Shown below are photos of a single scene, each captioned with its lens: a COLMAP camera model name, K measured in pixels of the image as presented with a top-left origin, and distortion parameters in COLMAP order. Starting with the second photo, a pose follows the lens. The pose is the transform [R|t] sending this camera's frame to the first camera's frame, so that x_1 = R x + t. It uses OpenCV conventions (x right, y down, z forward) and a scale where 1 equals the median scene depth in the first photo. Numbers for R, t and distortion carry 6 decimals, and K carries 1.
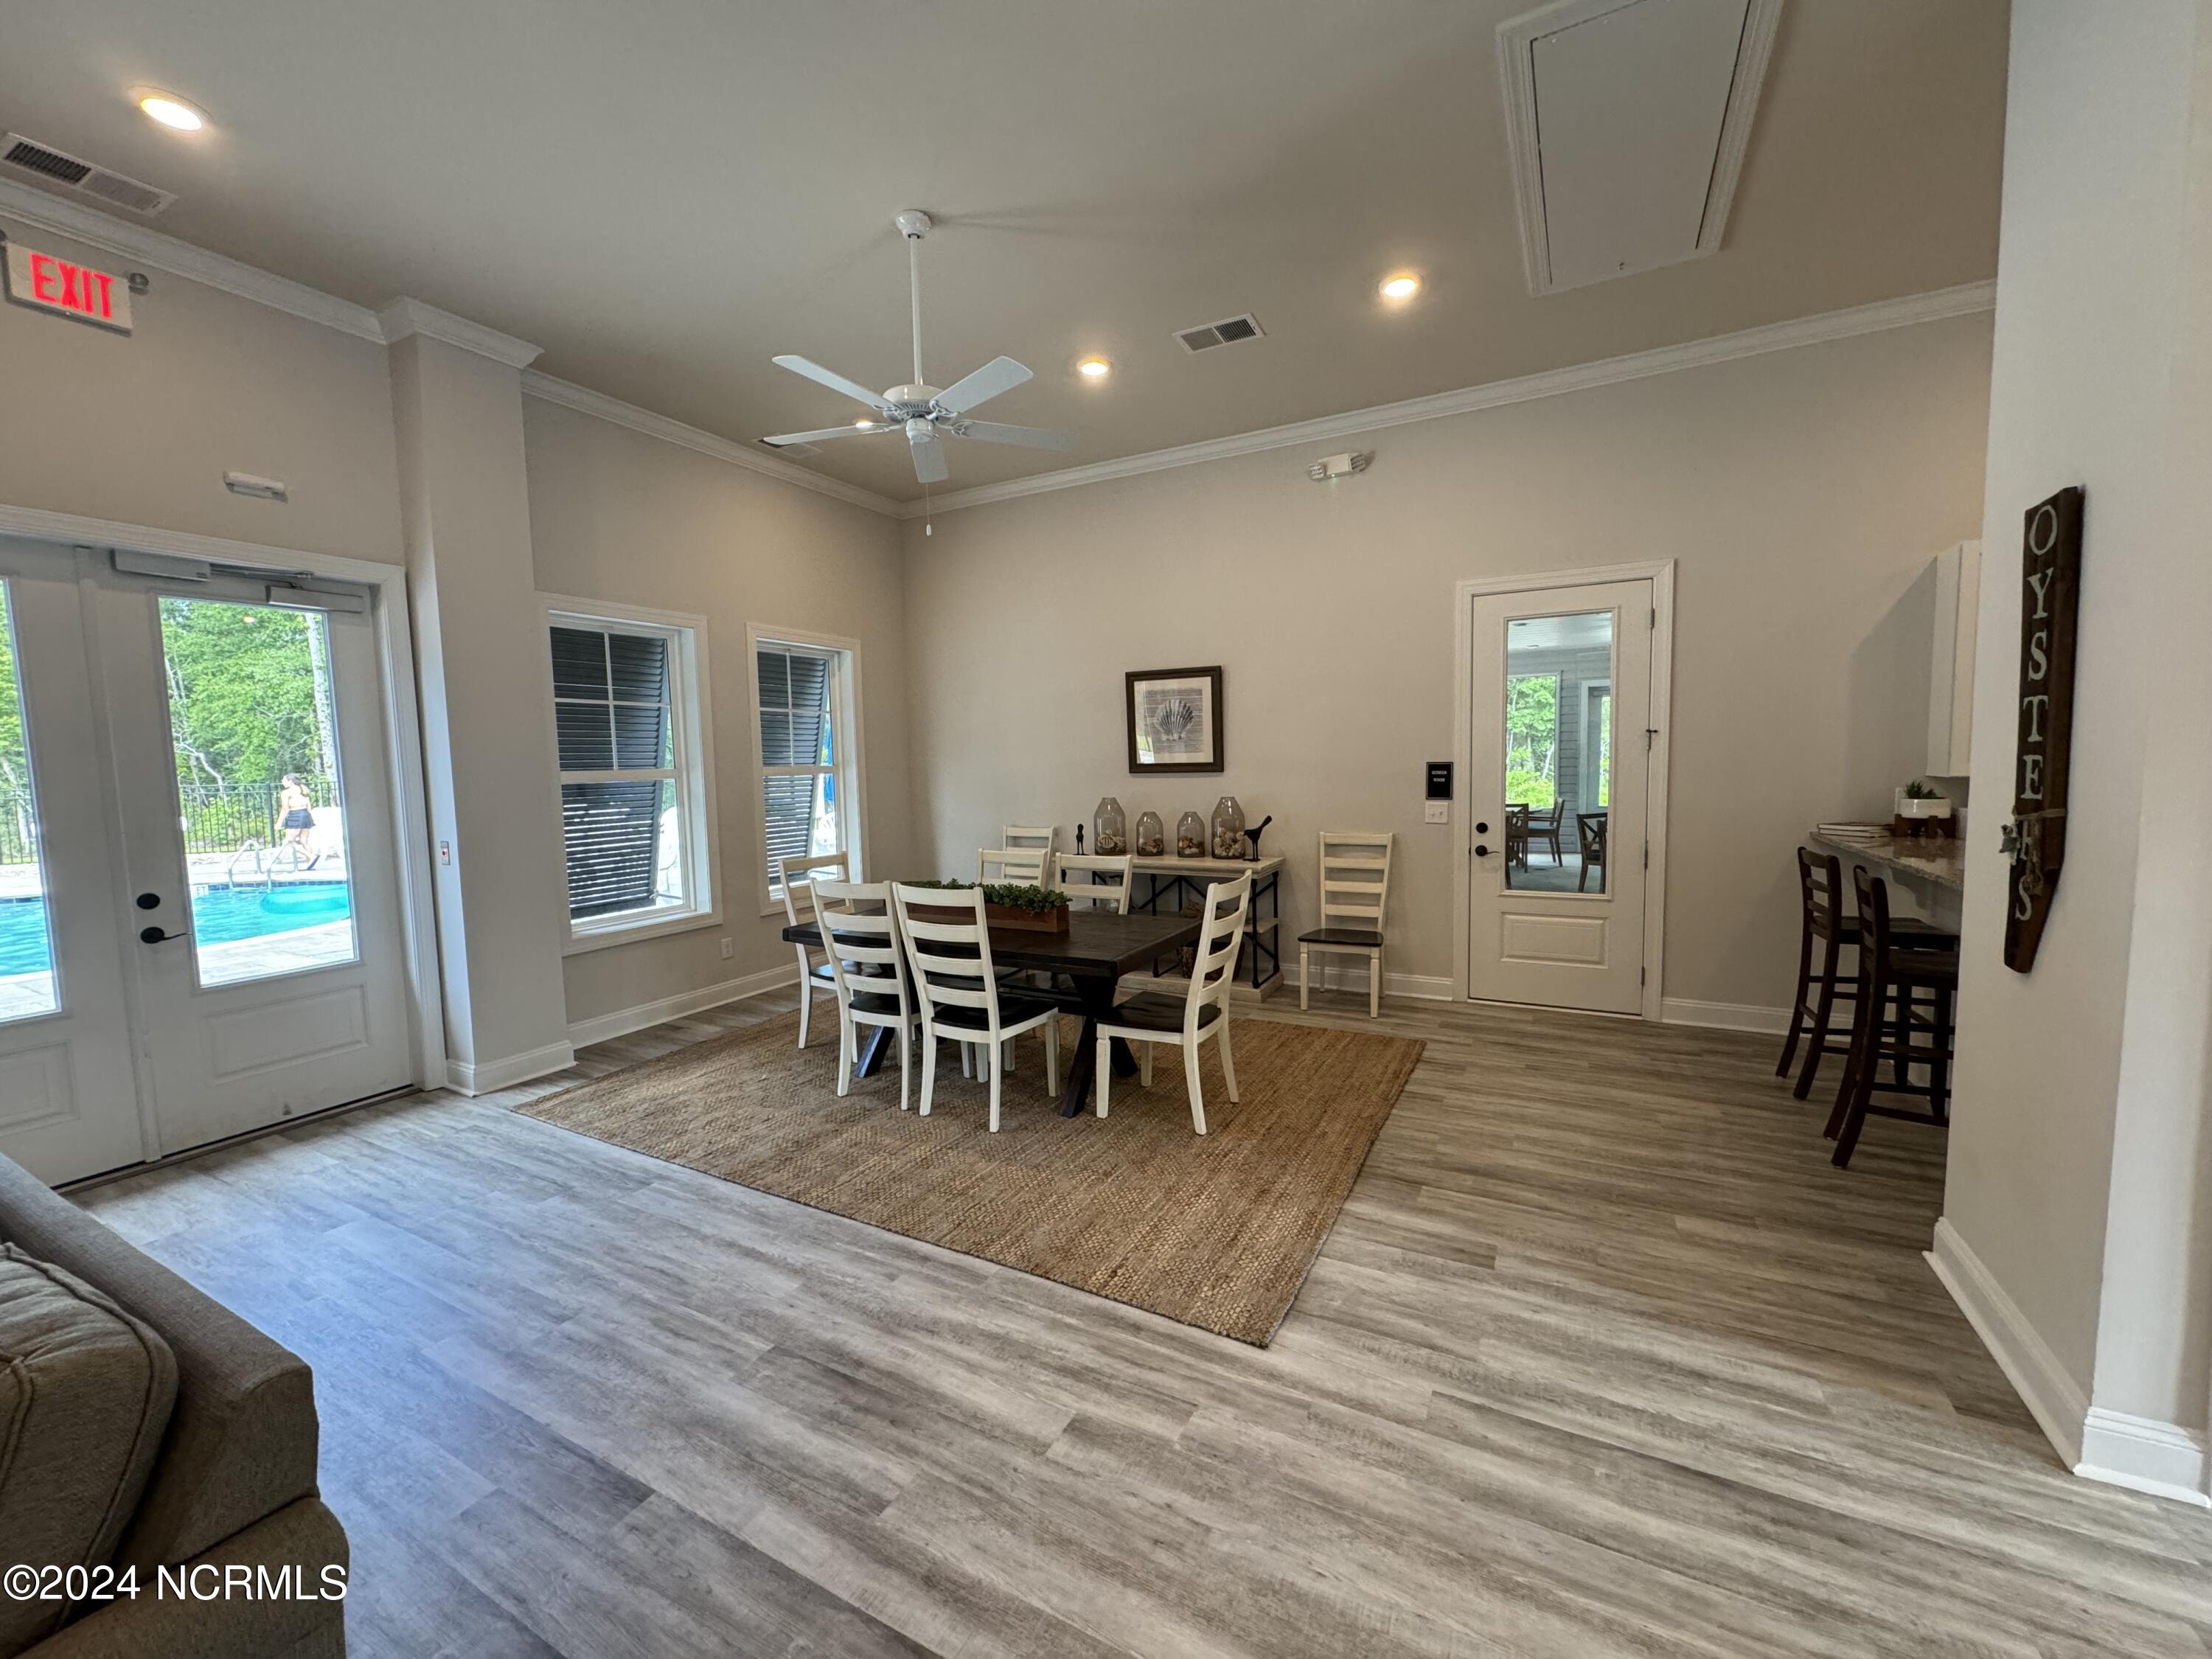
lens RADIAL K [[881.2, 0, 1108.0], [0, 881.2, 827.5], [0, 0, 1]] dist [-0.002849, 0.000782]
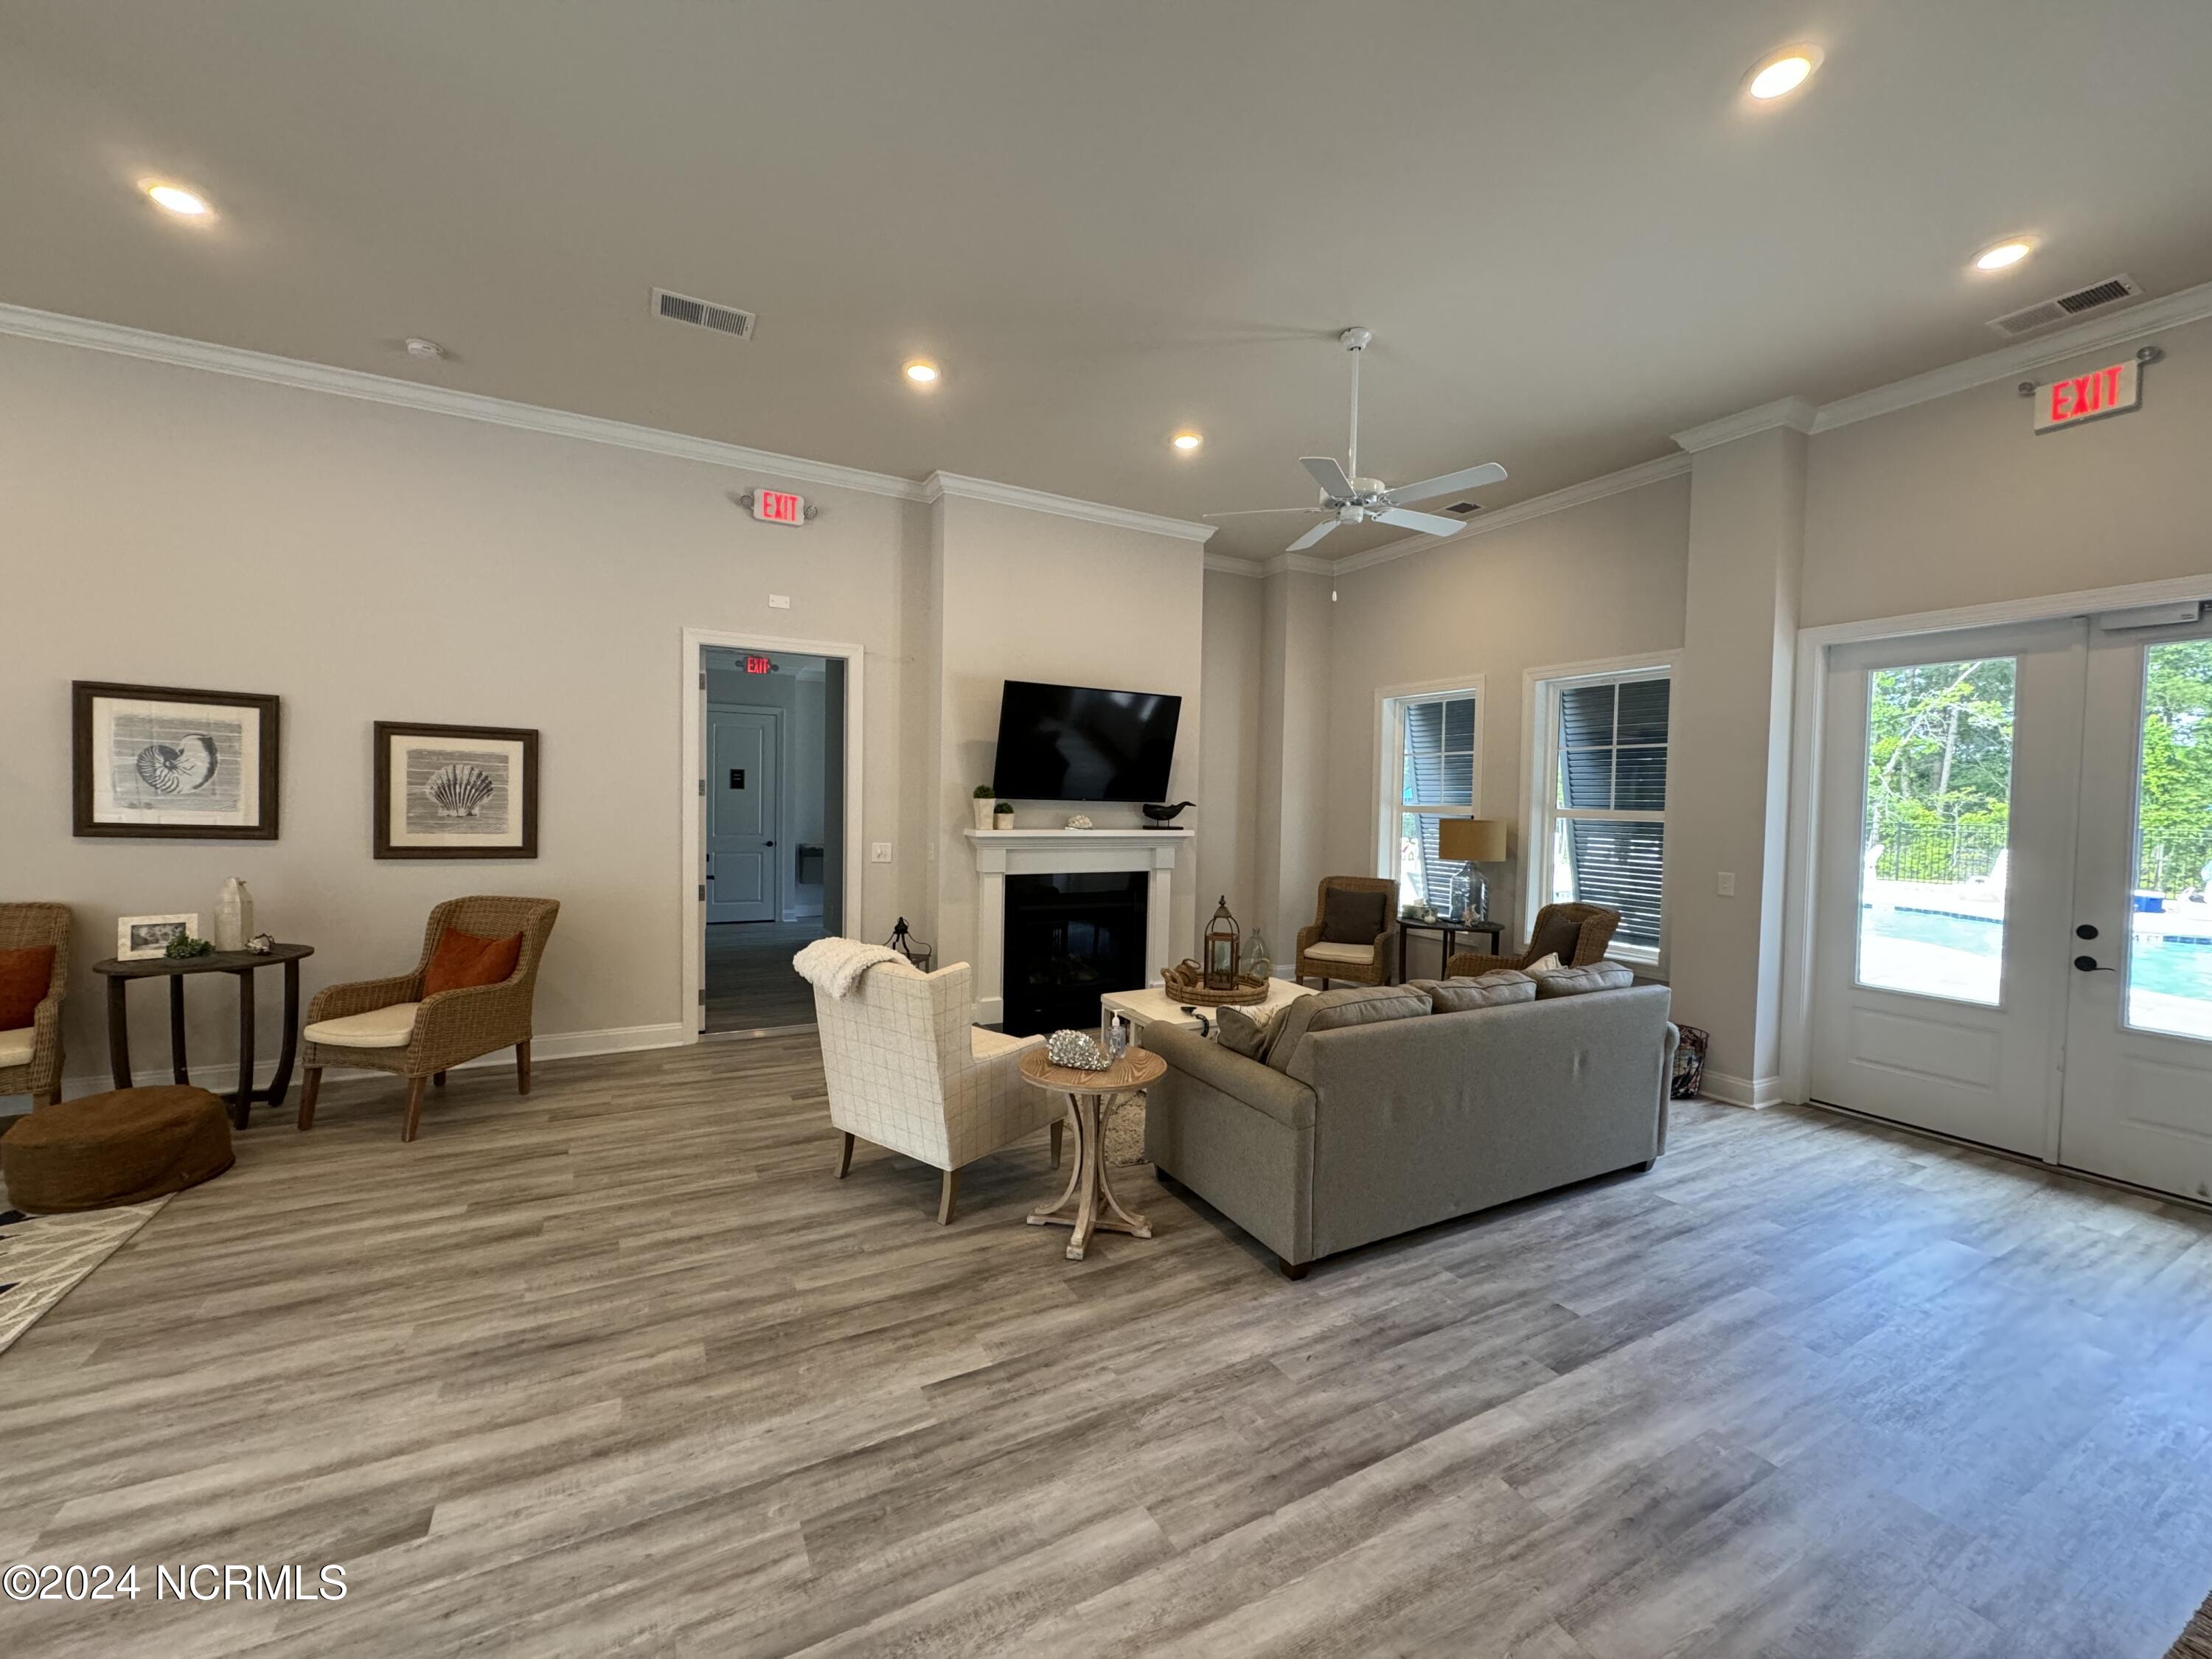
lens RADIAL K [[881.2, 0, 1107.5], [0, 881.2, 829.8], [0, 0, 1]] dist [-0.002849, 0.000782]
pose [[-0.545126, 0.040698, -0.837366, 0.469657], [-0.072724, 0.992760, 0.095594, -0.057399], [0.835194, 0.113007, -0.538220, 0.555517]]
